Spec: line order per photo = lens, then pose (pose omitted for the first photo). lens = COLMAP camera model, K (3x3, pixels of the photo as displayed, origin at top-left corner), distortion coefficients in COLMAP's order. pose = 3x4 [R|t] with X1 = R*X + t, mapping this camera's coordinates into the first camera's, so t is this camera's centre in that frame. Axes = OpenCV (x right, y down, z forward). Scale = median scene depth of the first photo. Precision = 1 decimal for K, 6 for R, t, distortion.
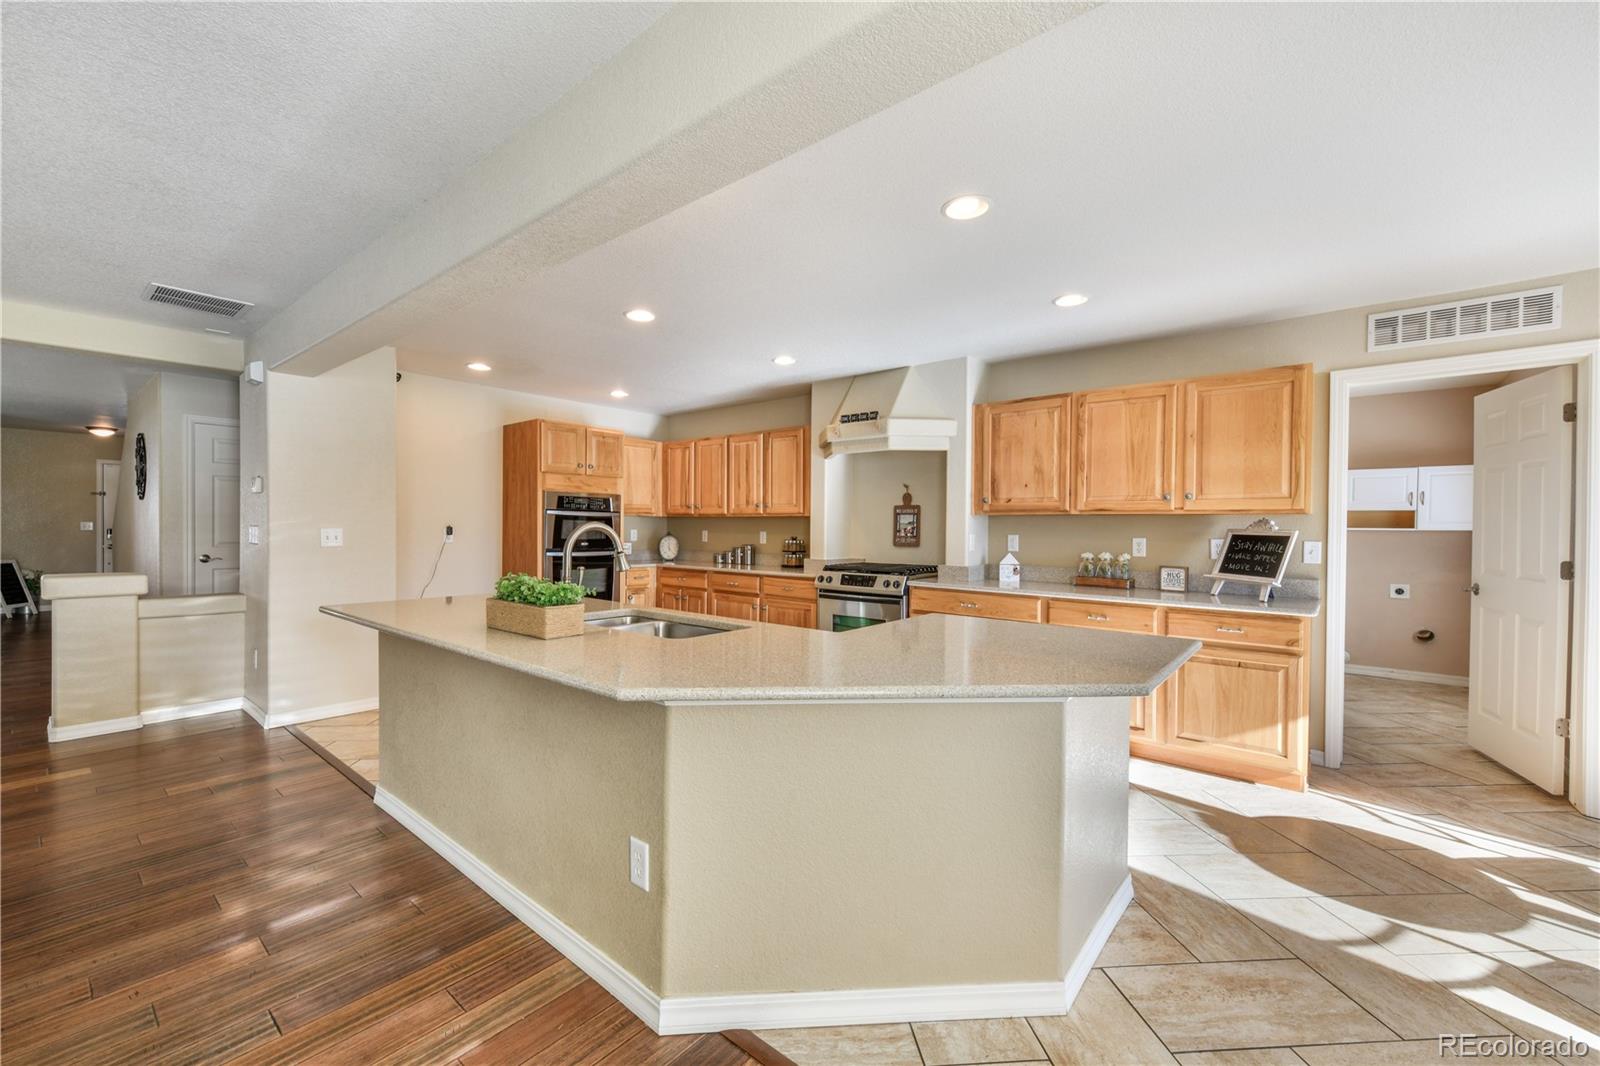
lens RADIAL K [[643.4, 0, 777.8], [0, 643.4, 537.8], [0, 0, 1]] dist [0.011193, -0.002405]
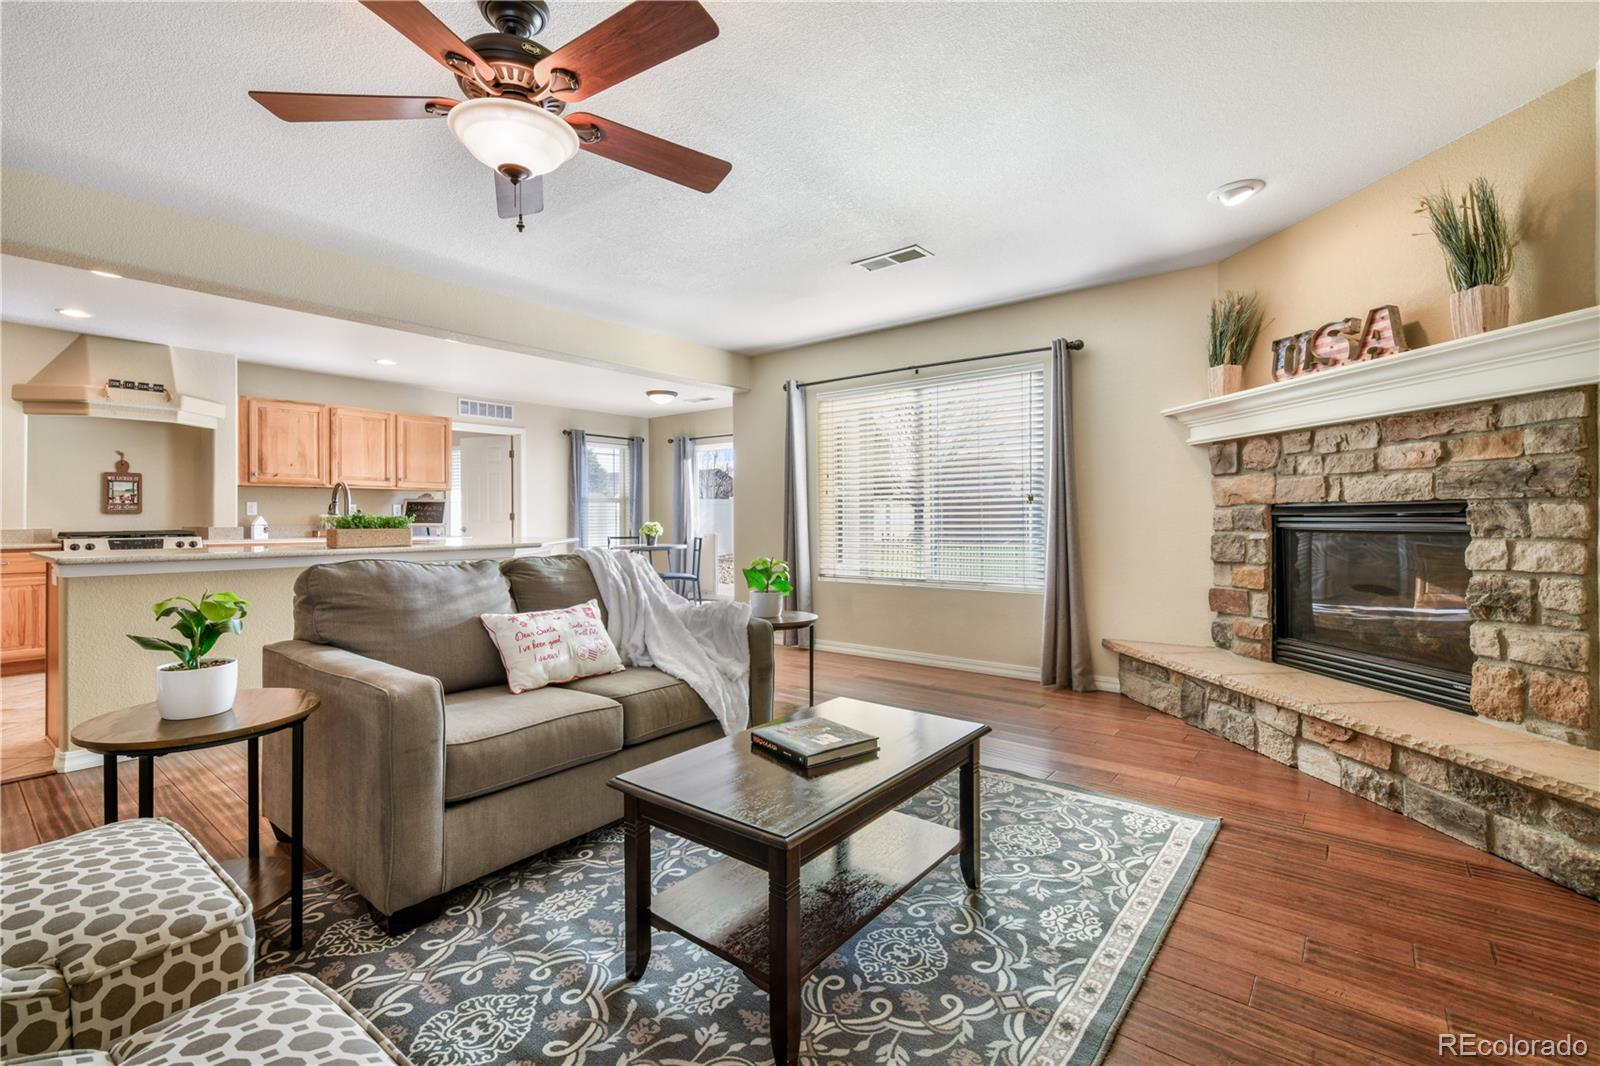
lens RADIAL K [[707.1, 0, 801.7], [0, 707.1, 521.2], [0, 0, 1]] dist [-0.000478, -0.000398]
pose [[-0.024285, -0.013295, 0.999617, -1.080548], [0.021972, 0.999663, 0.013829, 0.038750], [-0.999464, 0.022299, -0.023985, -0.038178]]
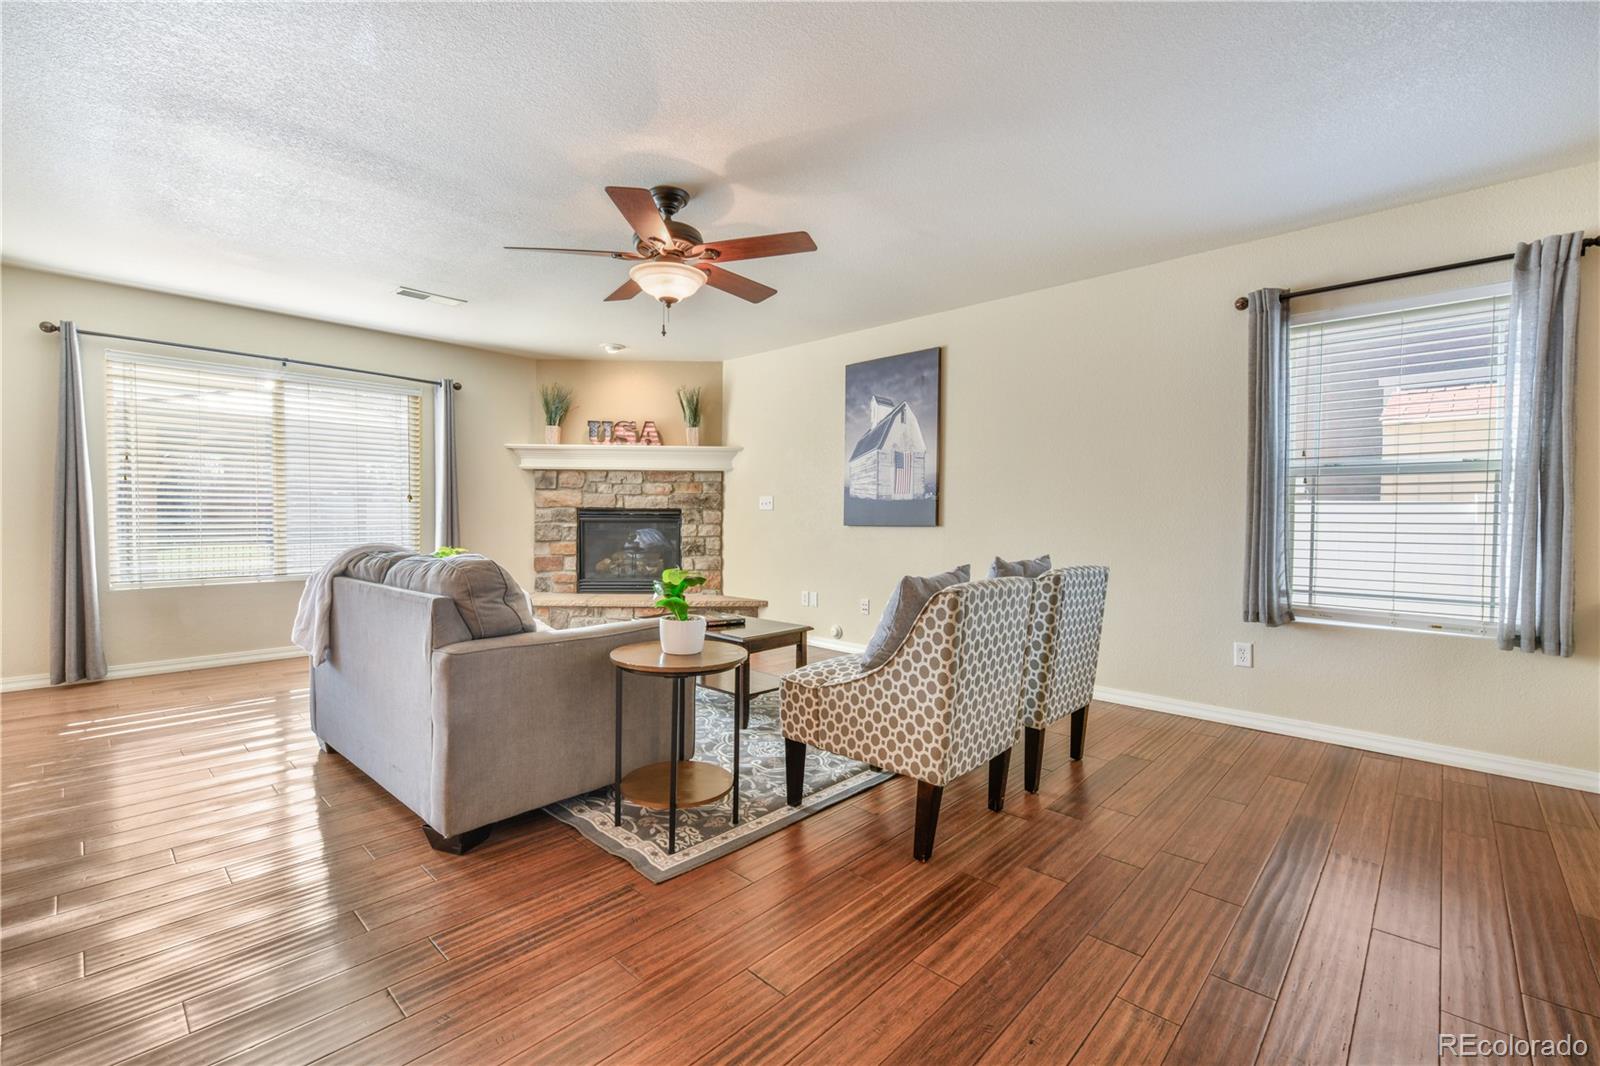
lens RADIAL K [[661.9, 0, 791.3], [0, 661.9, 537.0], [0, 0, 1]] dist [-0.004583, 0.001197]
pose [[-0.997251, -0.021448, 0.070929, -0.830865], [-0.017708, 0.998441, 0.052934, 0.022655], [-0.071954, 0.051532, -0.996076, 0.763077]]
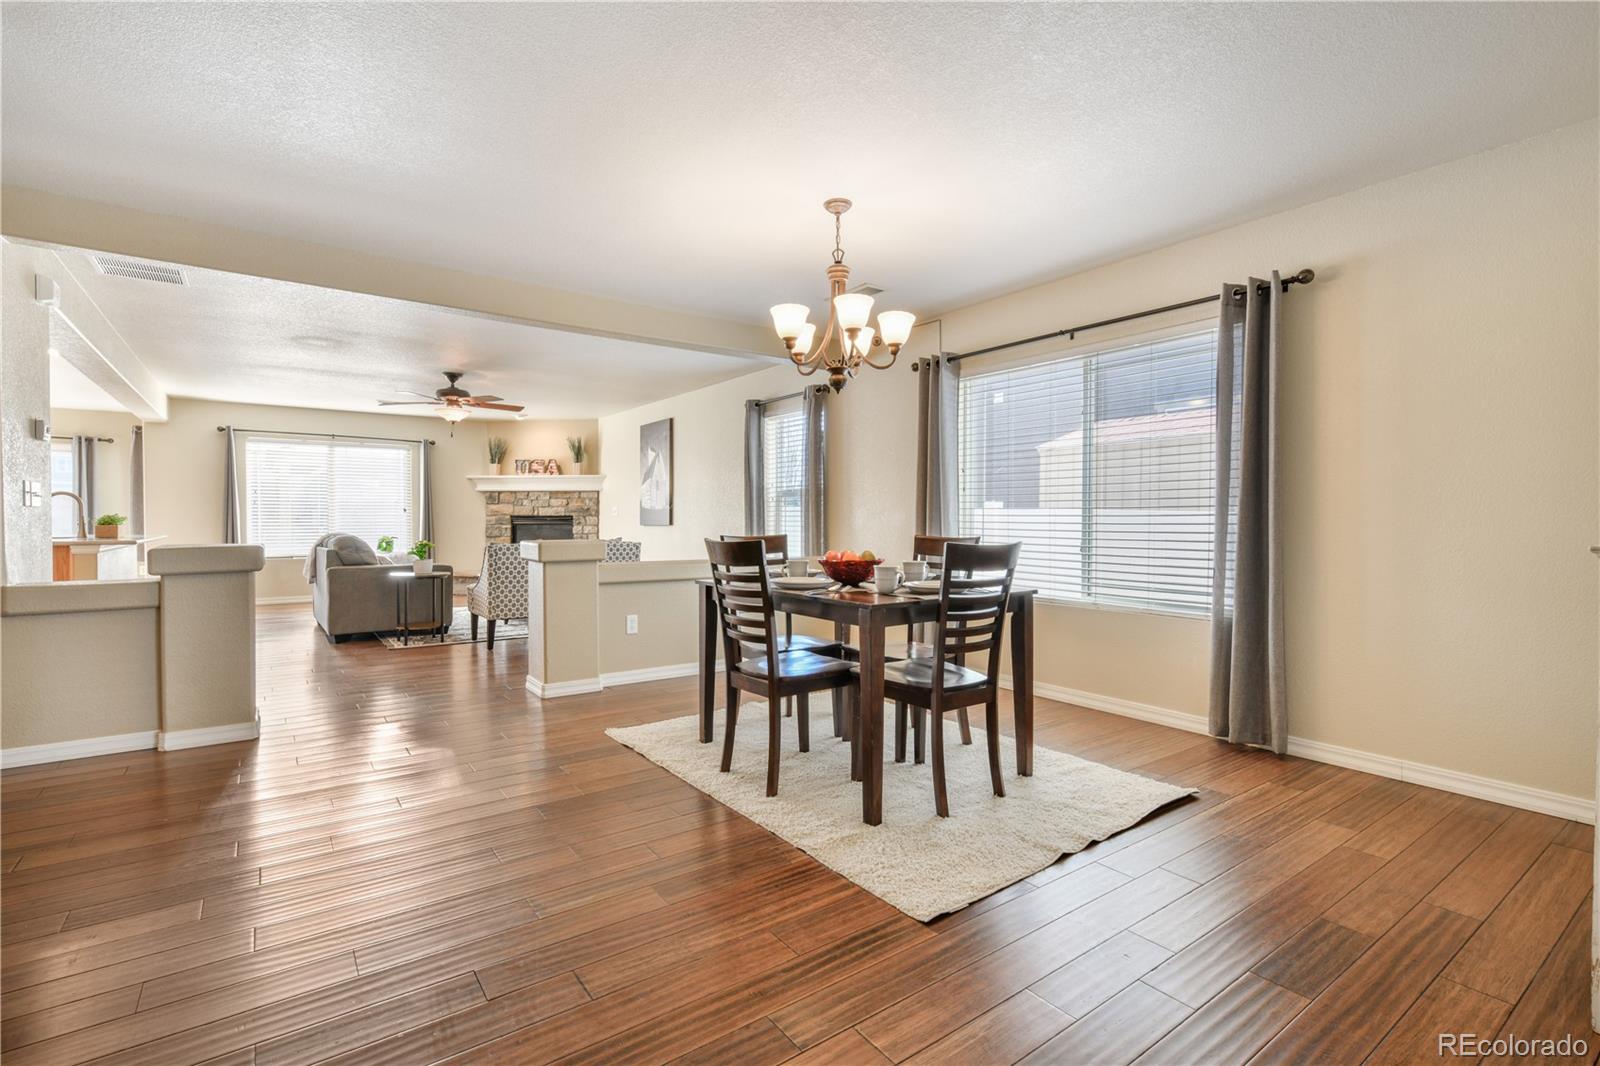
lens RADIAL K [[707.1, 0, 808.0], [0, 707.1, 533.4], [0, 0, 1]] dist [-0.000478, -0.000398]
pose [[-0.969783, -0.018507, 0.243265, -1.799245], [-0.009329, 0.999202, 0.038825, 0.002801], [-0.243789, 0.035382, -0.969183, 1.428524]]
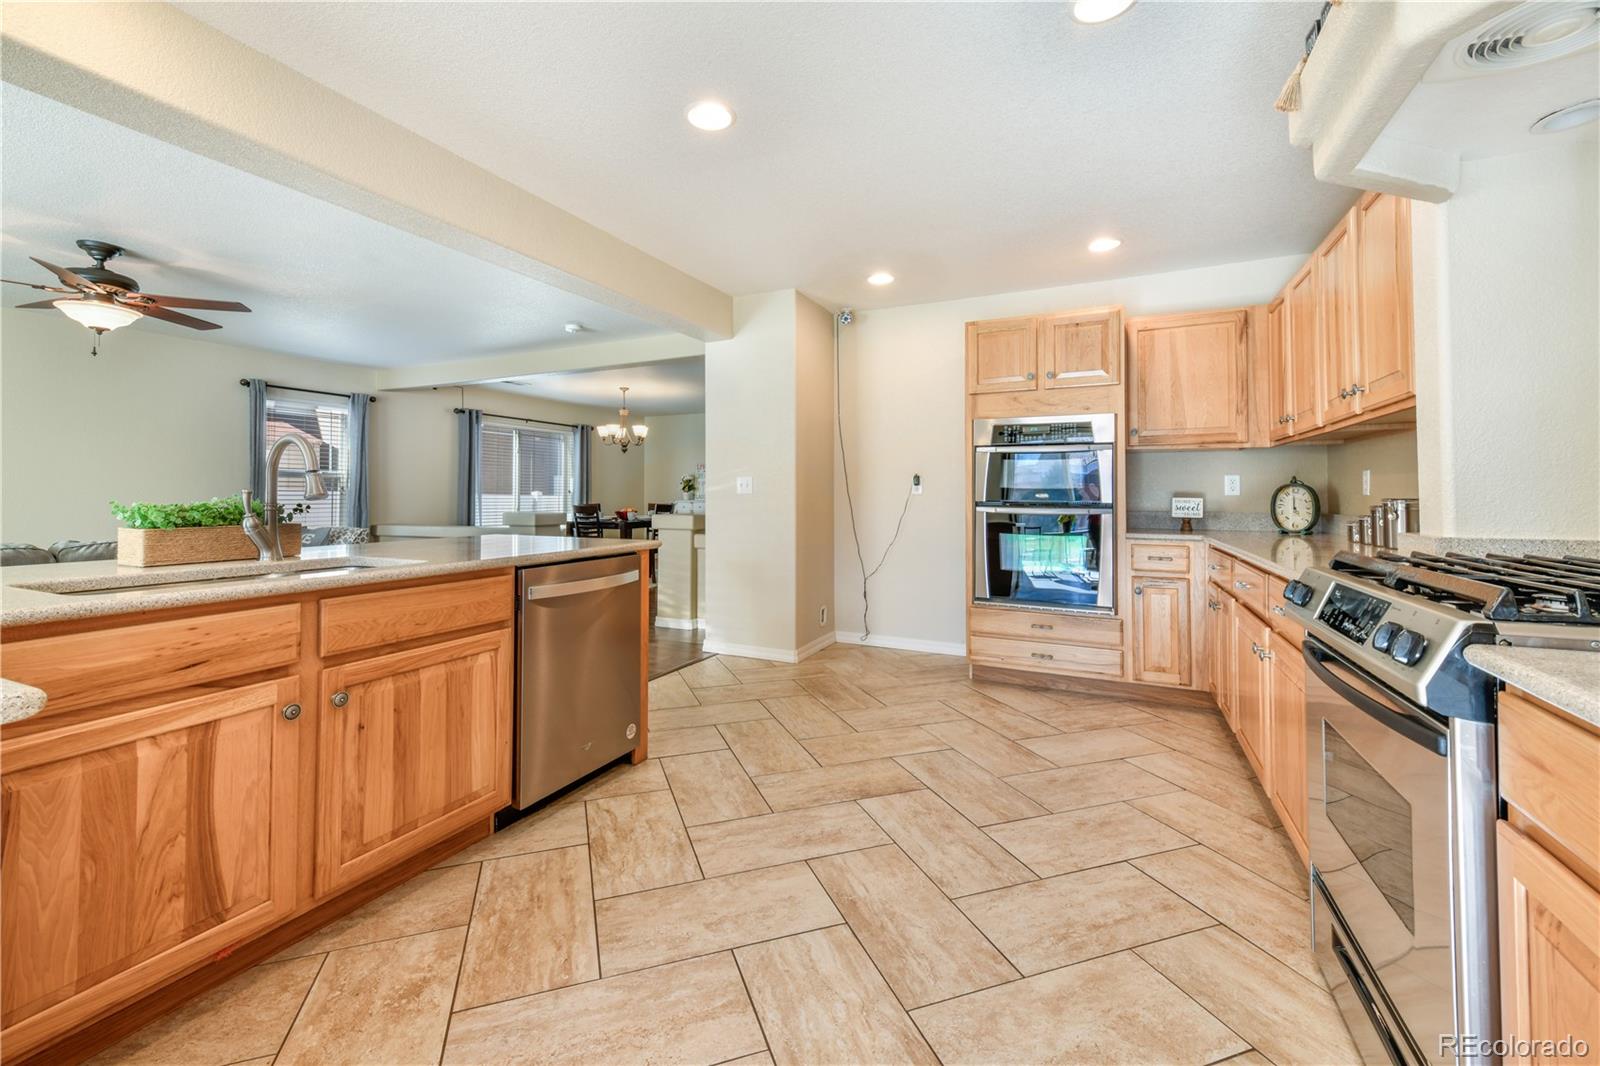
lens RADIAL K [[643.4, 0, 791.5], [0, 643.4, 488.4], [0, 0, 1]] dist [0.011193, -0.002405]
pose [[0.255926, -0.021671, -0.966453, 0.332225], [-0.014642, 0.999547, -0.026291, 0.028844], [0.966585, 0.020879, 0.255493, 0.746856]]
